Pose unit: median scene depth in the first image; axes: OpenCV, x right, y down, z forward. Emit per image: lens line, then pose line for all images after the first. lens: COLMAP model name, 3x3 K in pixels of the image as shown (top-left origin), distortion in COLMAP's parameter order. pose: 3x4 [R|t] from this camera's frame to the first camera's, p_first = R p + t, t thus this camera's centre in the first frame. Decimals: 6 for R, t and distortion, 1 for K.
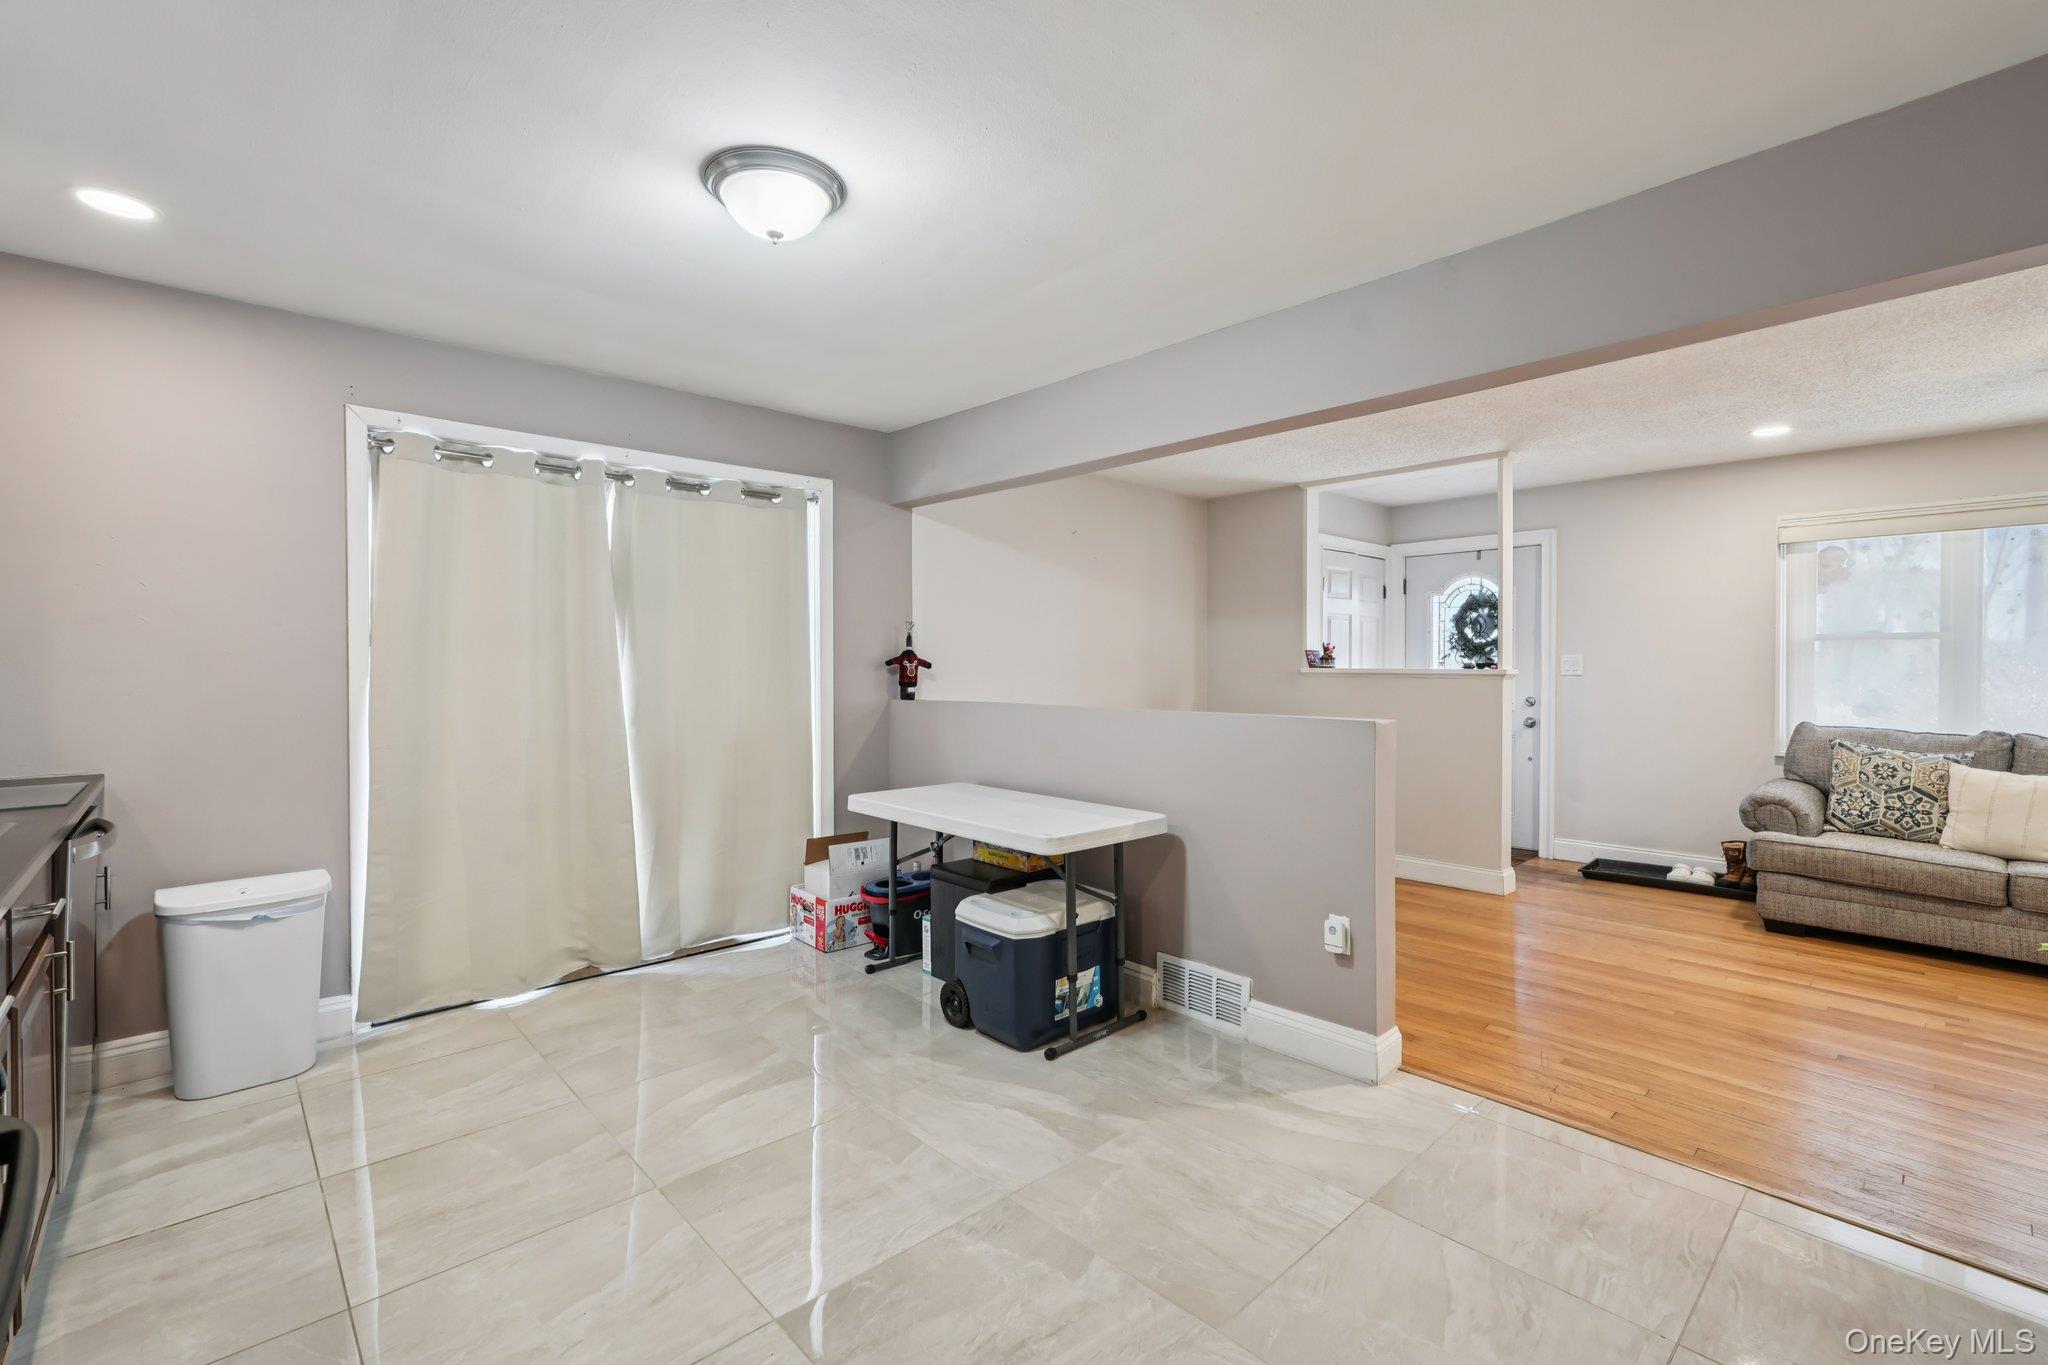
lens RADIAL K [[905.6, 0, 1028.3], [0, 905.6, 667.7], [0, 0, 1]] dist [-0.017583, 0.009820]
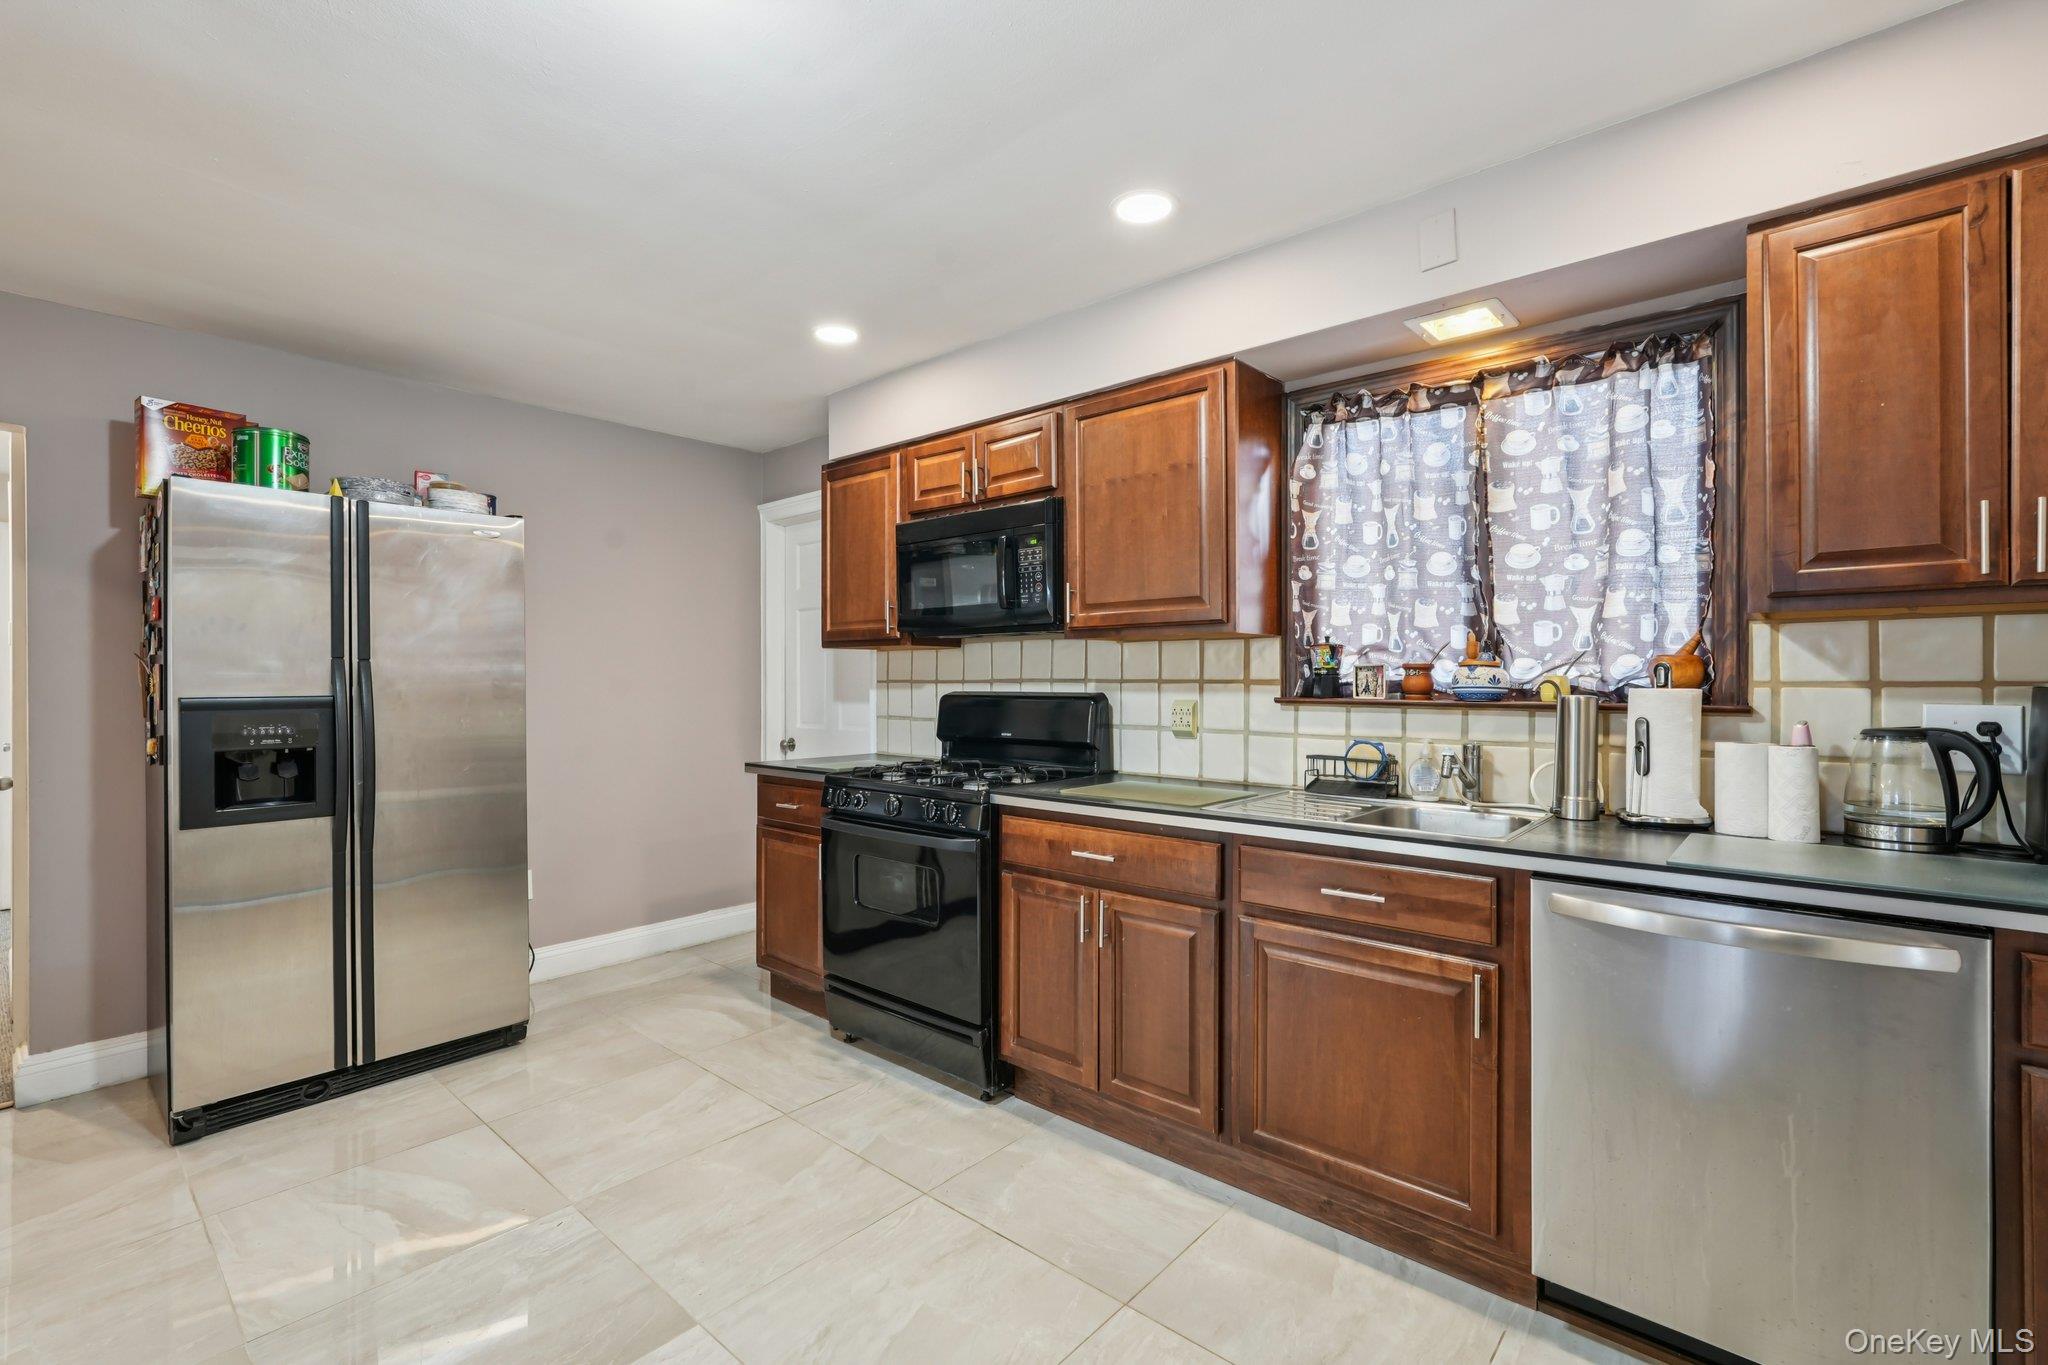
lens RADIAL K [[898.2, 0, 1024.0], [0, 898.2, 682.5], [0, 0, 1]] dist [-0.015467, 0.009542]
pose [[-0.994950, 0.000906, -0.100369, -0.242423], [-0.000036, 0.999956, 0.009380, -0.002894], [0.100373, 0.009336, -0.994906, 0.895834]]
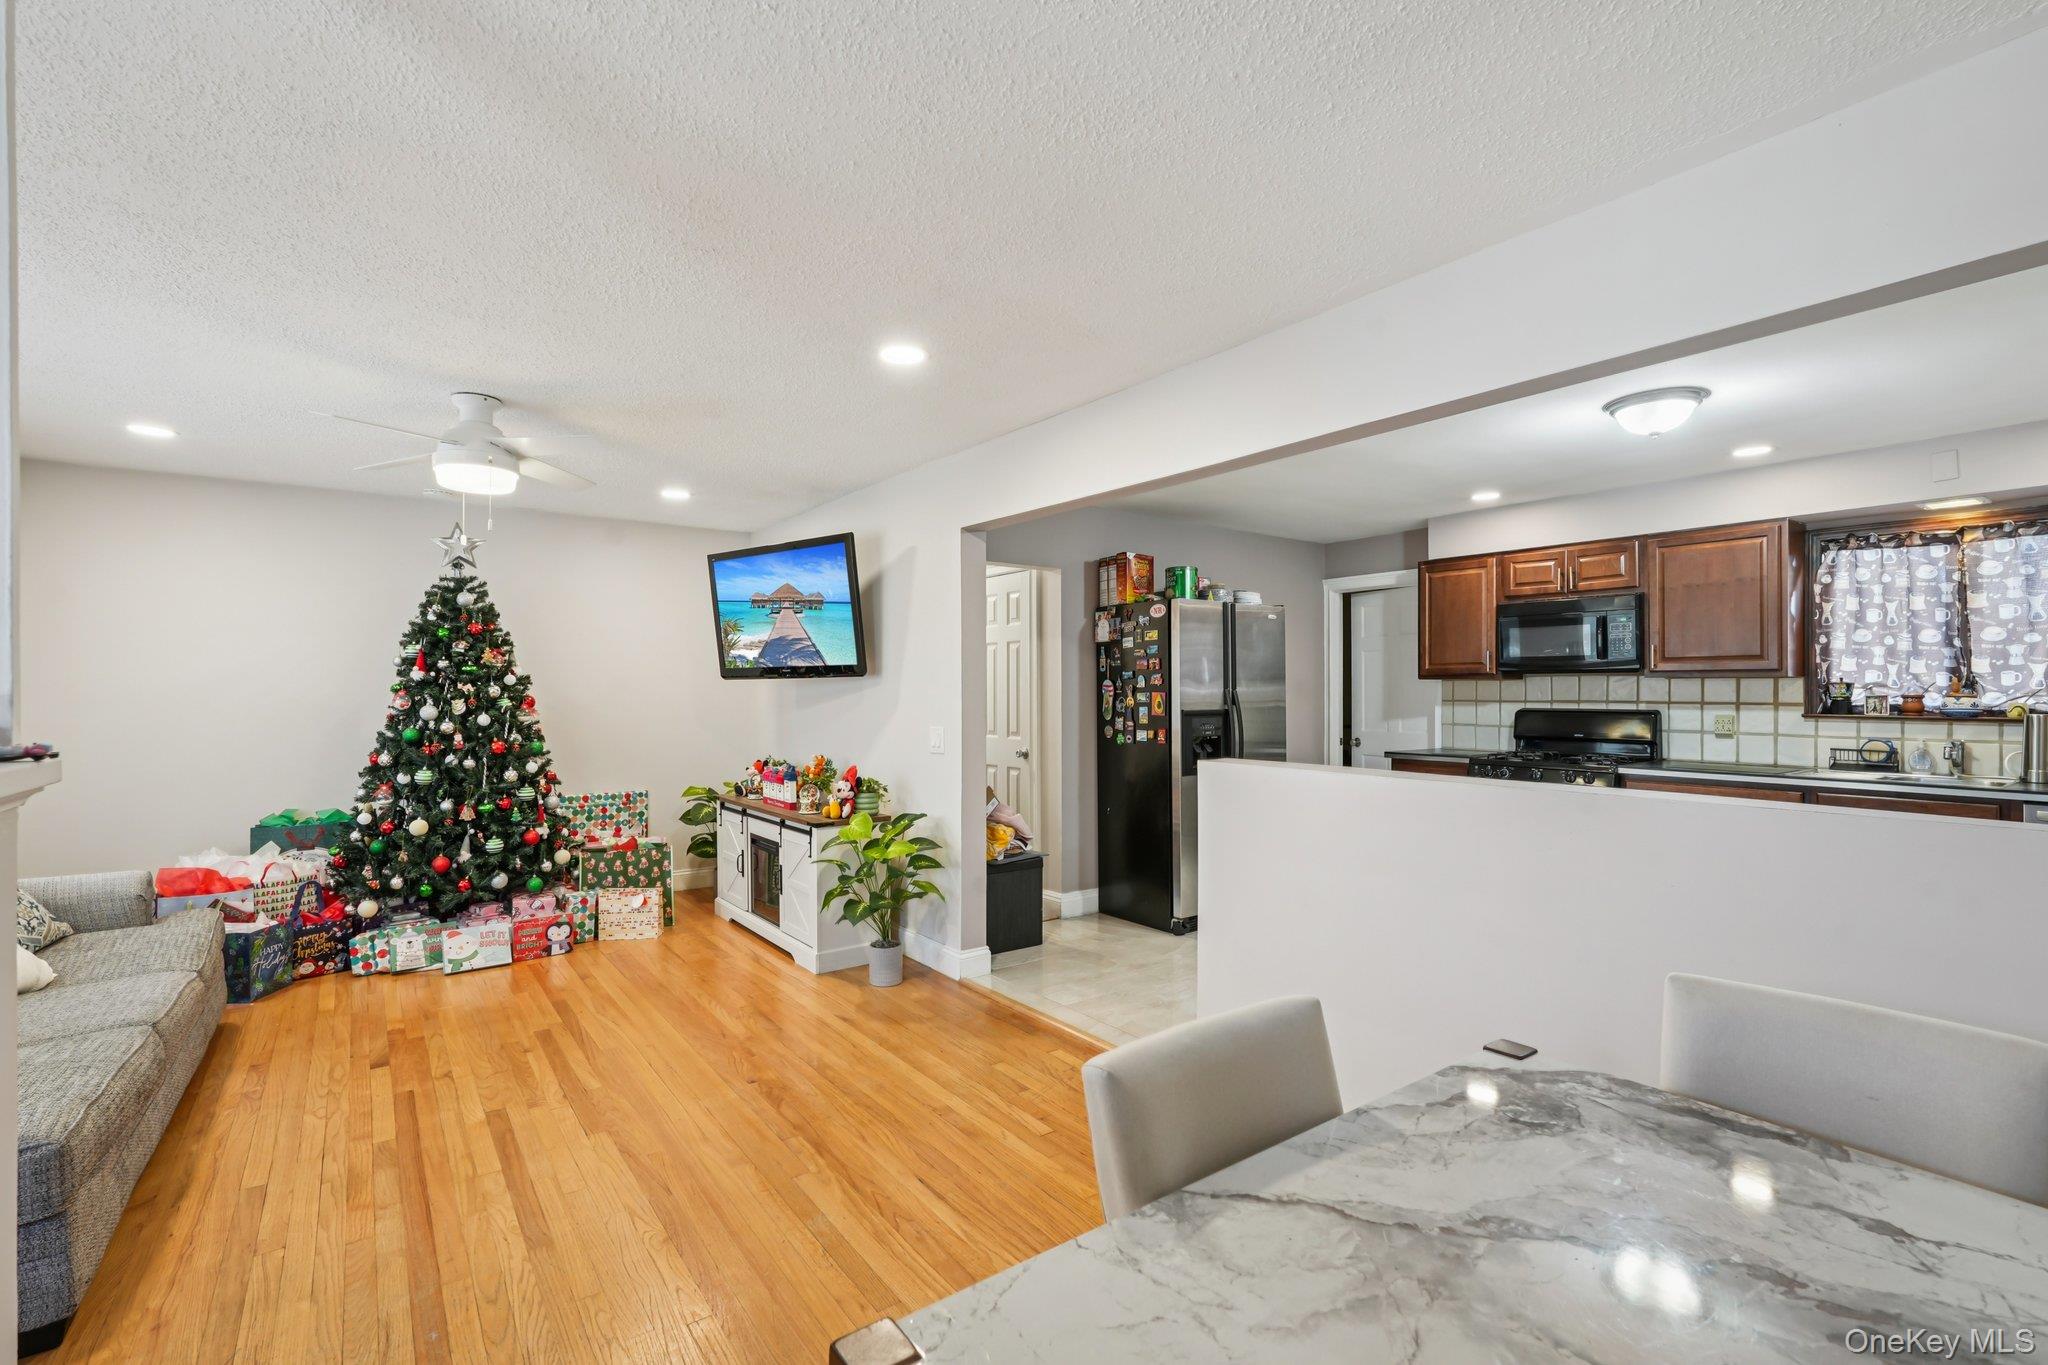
lens RADIAL K [[916.7, 0, 1027.8], [0, 916.7, 689.6], [0, 0, 1]] dist [-0.016870, 0.010069]
pose [[-0.993632, -0.000492, 0.112675, 0.342409], [0.000159, 0.999983, 0.005766, -0.022535], [-0.112676, 0.005747, -0.993615, 1.492688]]
